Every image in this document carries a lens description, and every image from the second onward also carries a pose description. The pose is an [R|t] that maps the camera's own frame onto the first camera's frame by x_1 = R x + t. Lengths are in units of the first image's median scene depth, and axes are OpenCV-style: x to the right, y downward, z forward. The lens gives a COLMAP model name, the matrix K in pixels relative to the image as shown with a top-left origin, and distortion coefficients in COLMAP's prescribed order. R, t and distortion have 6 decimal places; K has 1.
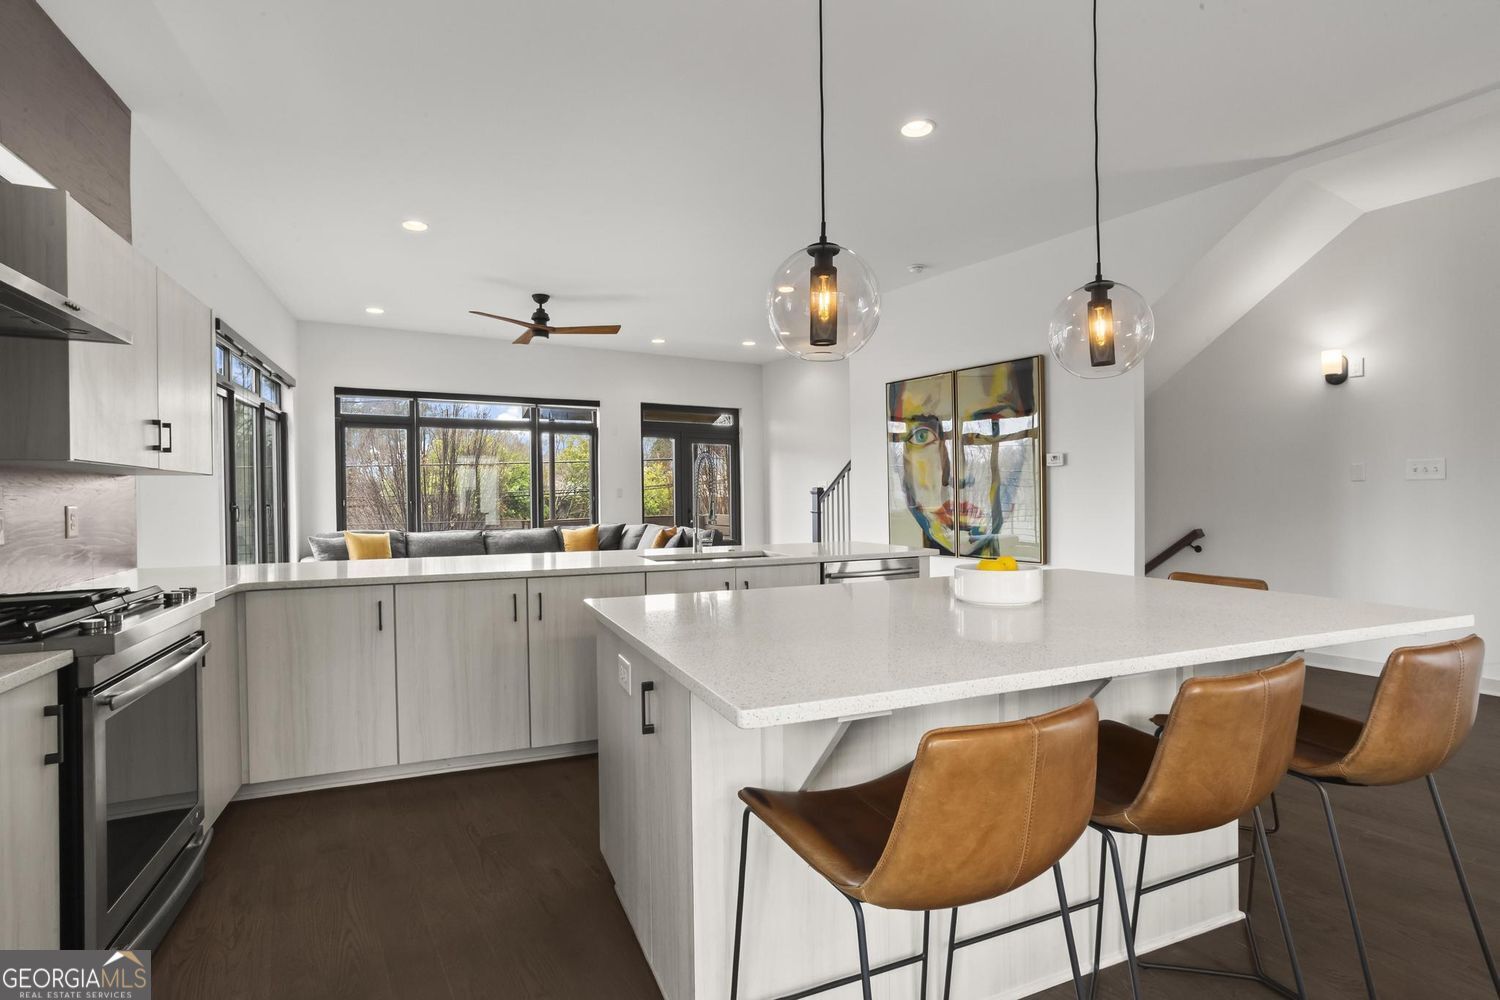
lens RADIAL K [[724.9, 0, 734.0], [0, 724.9, 508.2], [0, 0, 1]] dist [-0.036944, 0.020249]
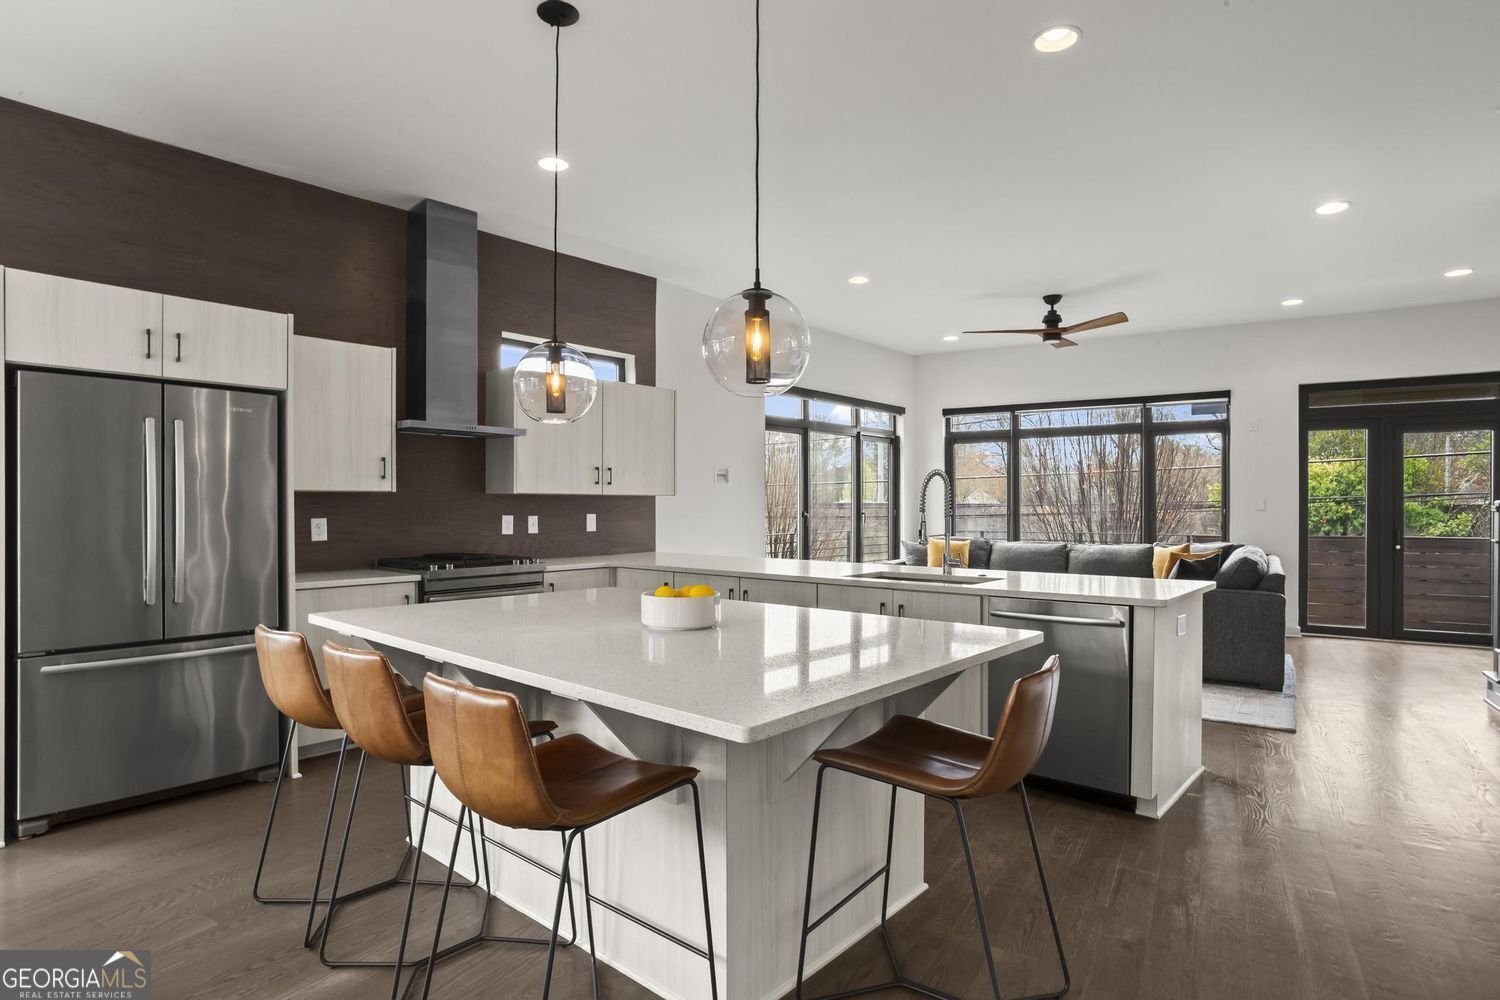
lens RADIAL K [[796.4, 0, 747.3], [0, 796.4, 502.3], [0, 0, 1]] dist [-0.035431, 0.013125]
pose [[0.450459, 0.010801, -0.892732, 0.420747], [-0.022603, 0.999744, 0.000691, -0.015900], [0.892511, 0.019867, 0.450588, 0.162596]]
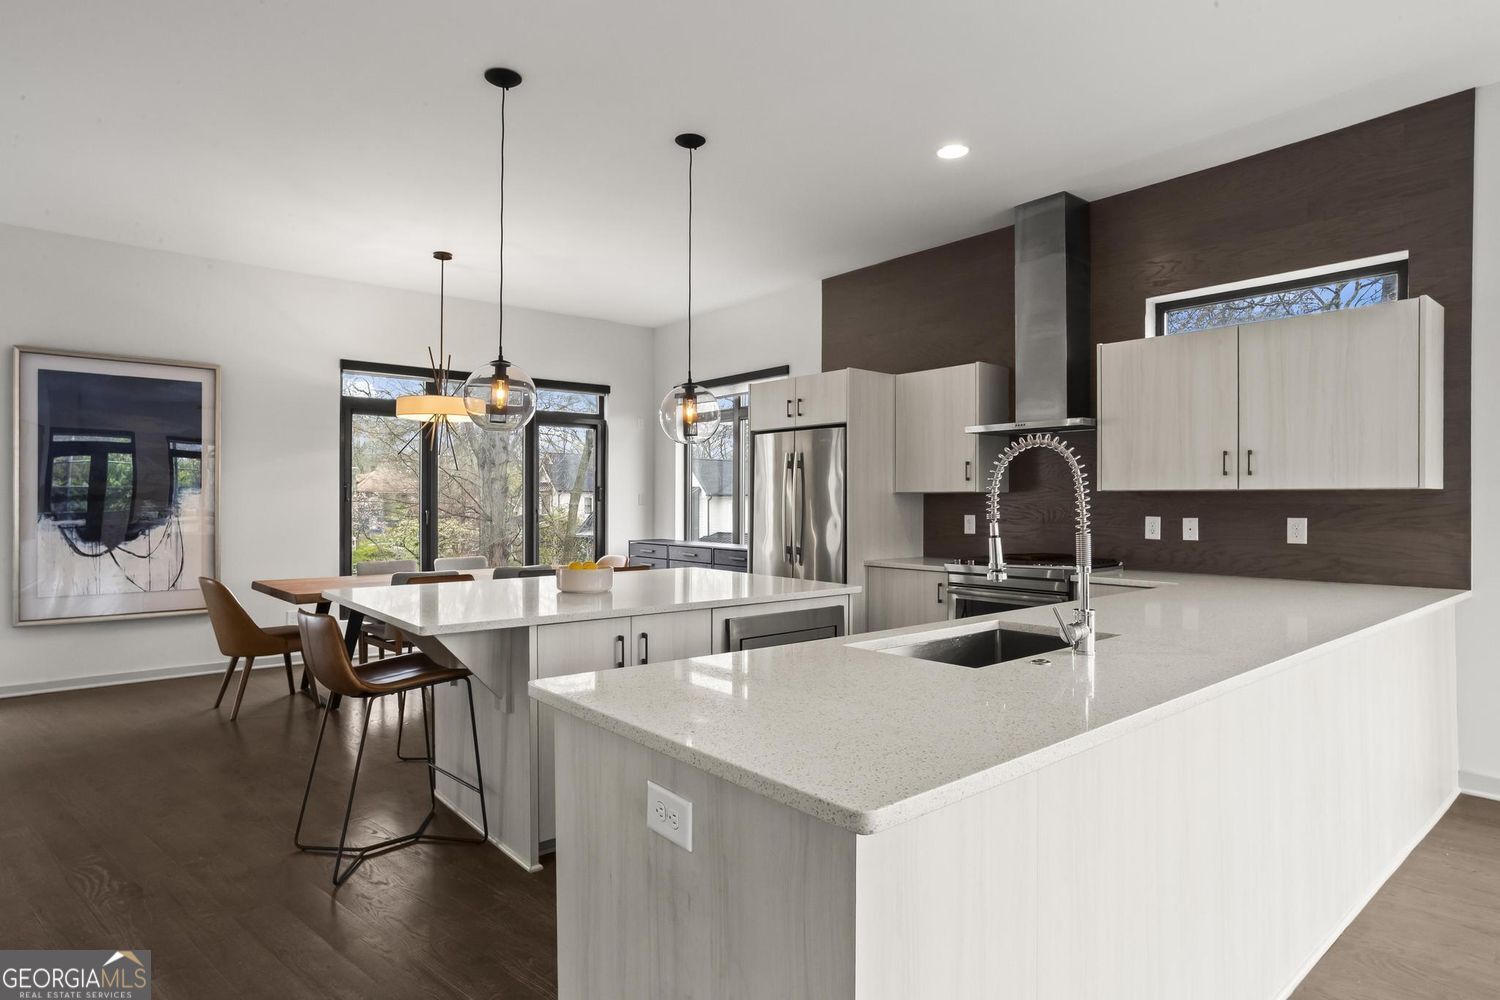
lens RADIAL K [[796.4, 0, 744.3], [0, 796.4, 500.9], [0, 0, 1]] dist [-0.035431, 0.013125]
pose [[-0.948309, 0.012613, -0.317099, 0.165409], [0.005697, 0.999725, 0.022728, -0.025912], [0.317299, 0.019747, -0.948120, 0.759442]]
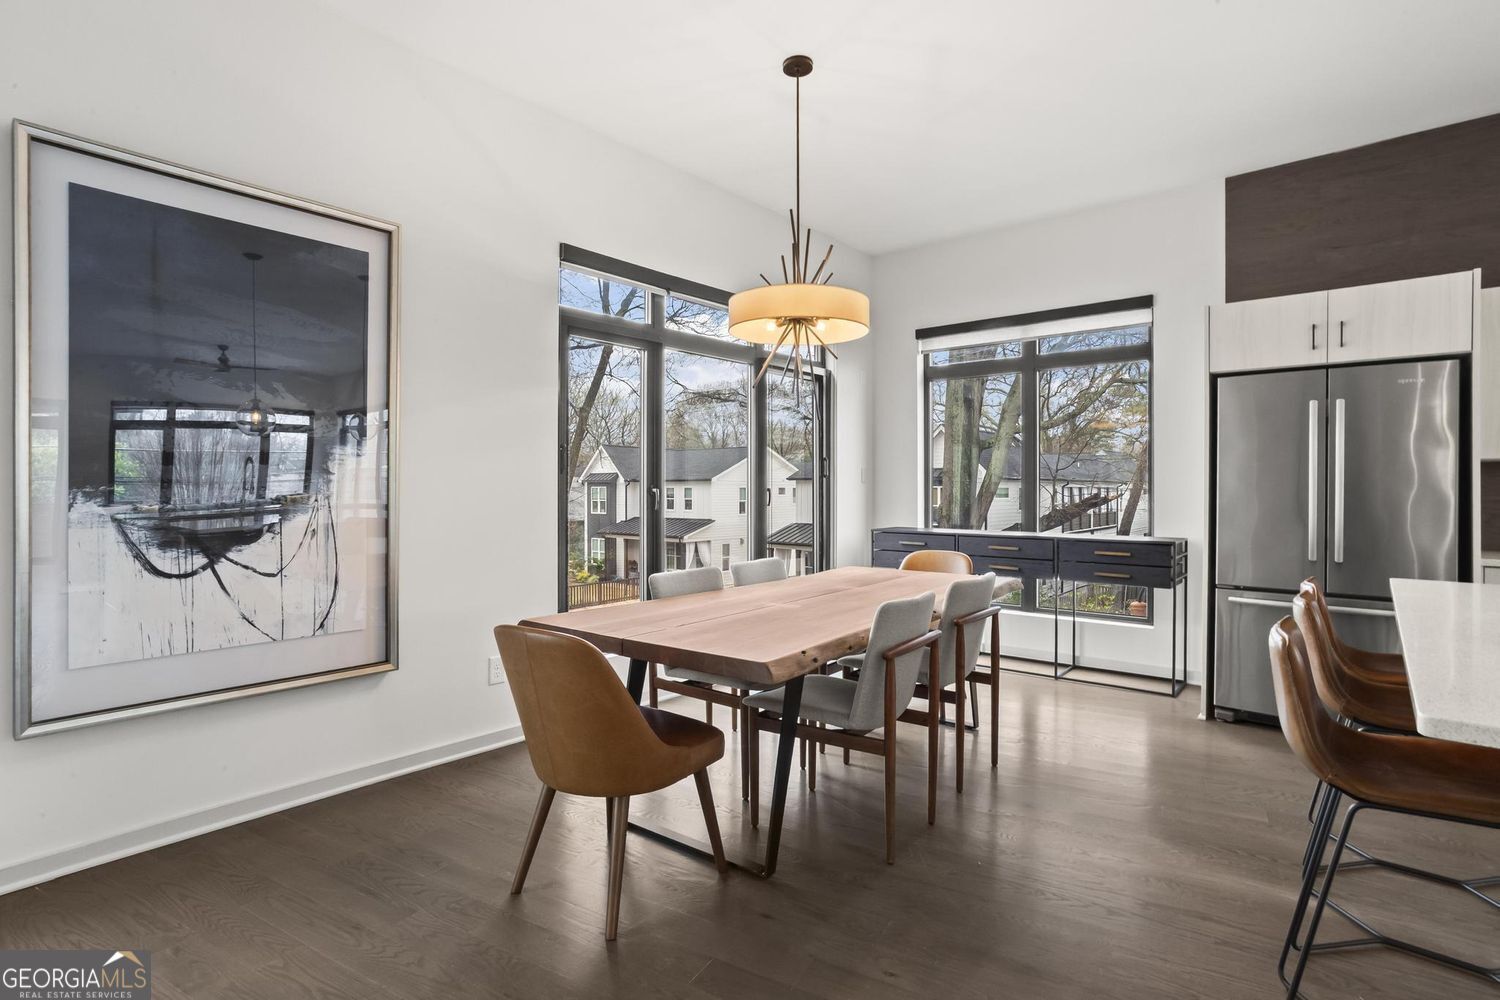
lens RADIAL K [[743.3, 0, 746.6], [0, 743.3, 494.1], [0, 0, 1]] dist [-0.016710, 0.000688]
pose [[-0.884349, 0.016723, -0.466527, 0.430289], [0.001957, 0.999482, 0.032119, -0.010413], [0.466823, 0.027492, -0.883923, 0.310692]]
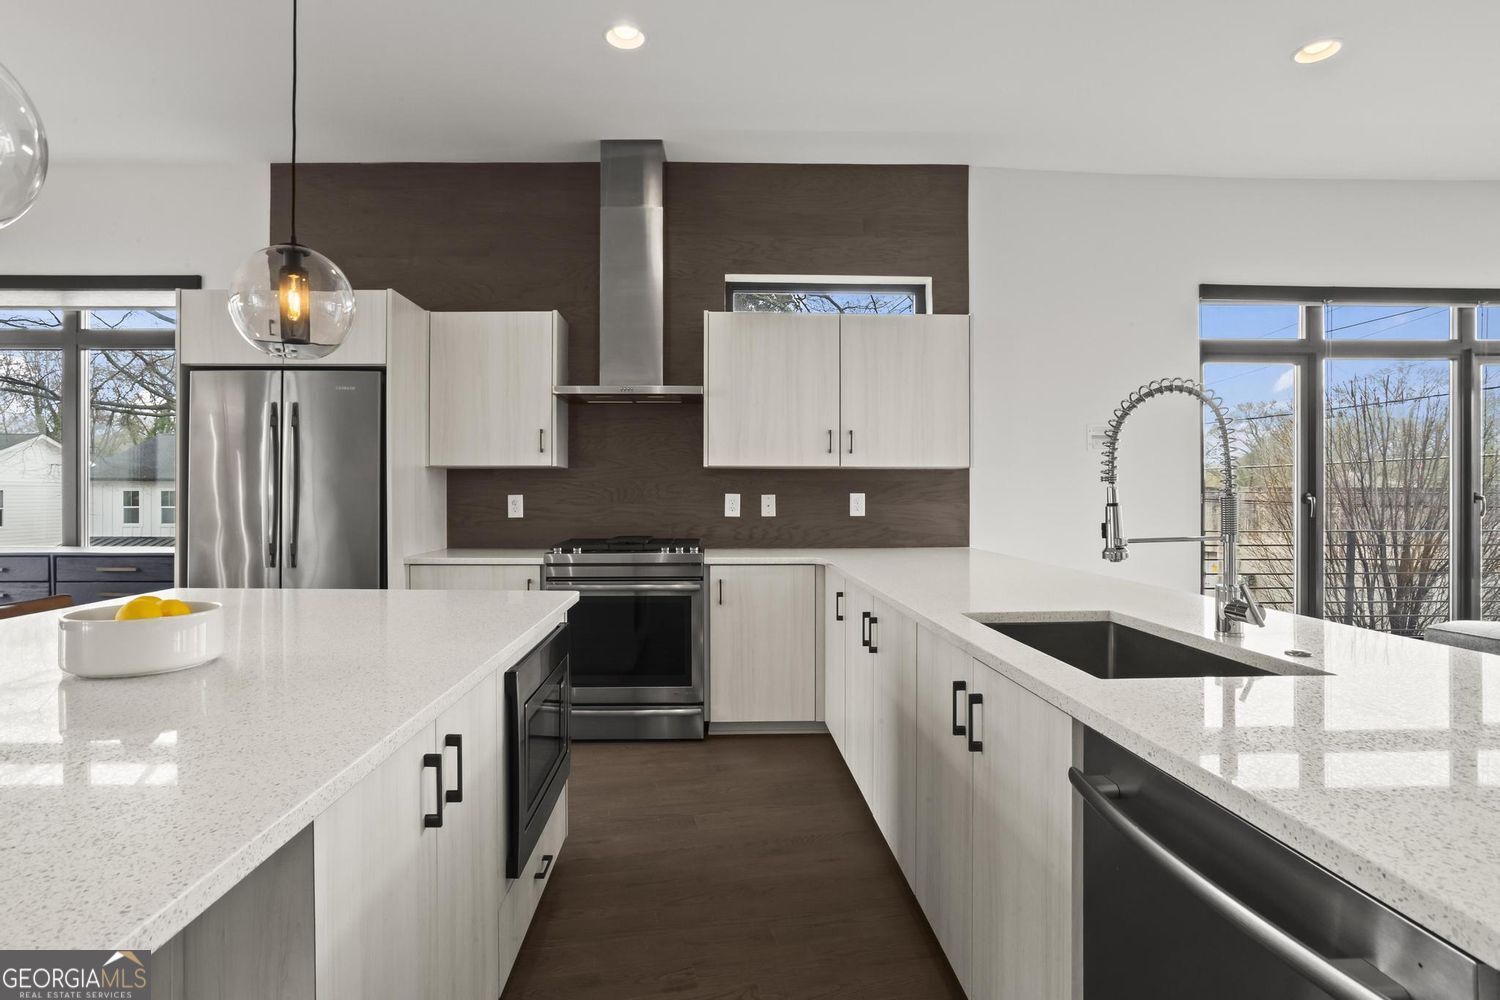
lens RADIAL K [[761.3, 0, 717.2], [0, 761.3, 477.4], [0, 0, 1]] dist [-0.028961, 0.002133]
pose [[-0.361036, 0.002742, -0.932548, 0.222321], [-0.015008, 0.999849, 0.008750, -0.015819], [0.932431, 0.017154, -0.360941, 0.488058]]
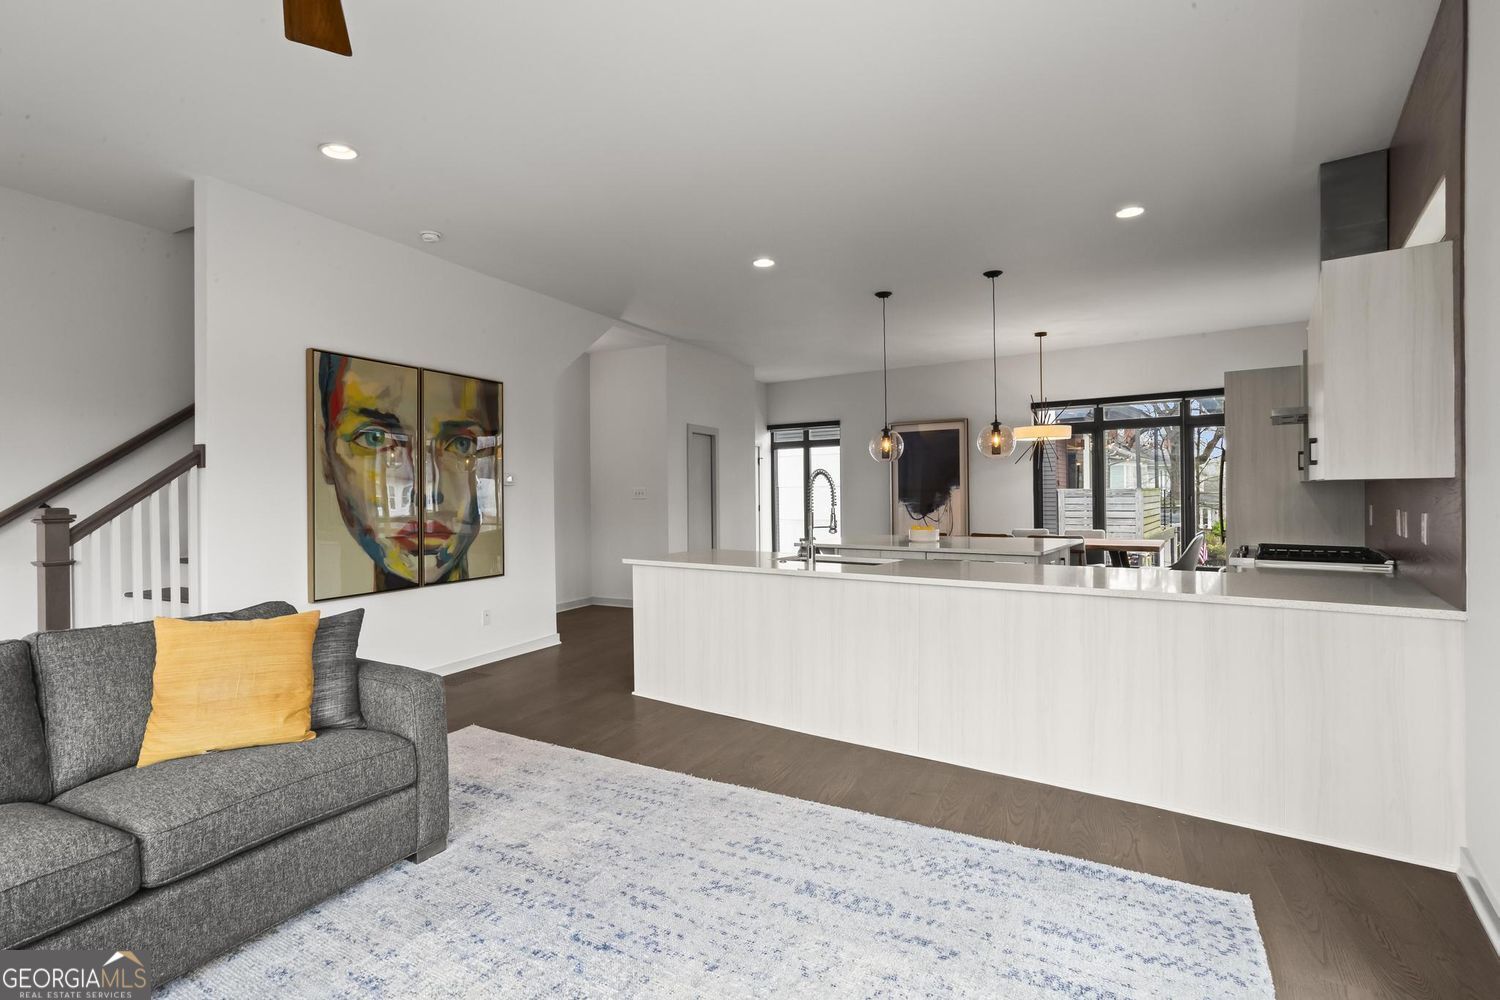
lens RADIAL K [[724.9, 0, 743.3], [0, 724.9, 491.5], [0, 0, 1]] dist [-0.036944, 0.020249]
pose [[-0.524996, 0.018688, 0.850900, -0.490881], [0.033448, 0.999440, -0.001314, -0.024667], [-0.850447, 0.027771, -0.525327, 0.895426]]
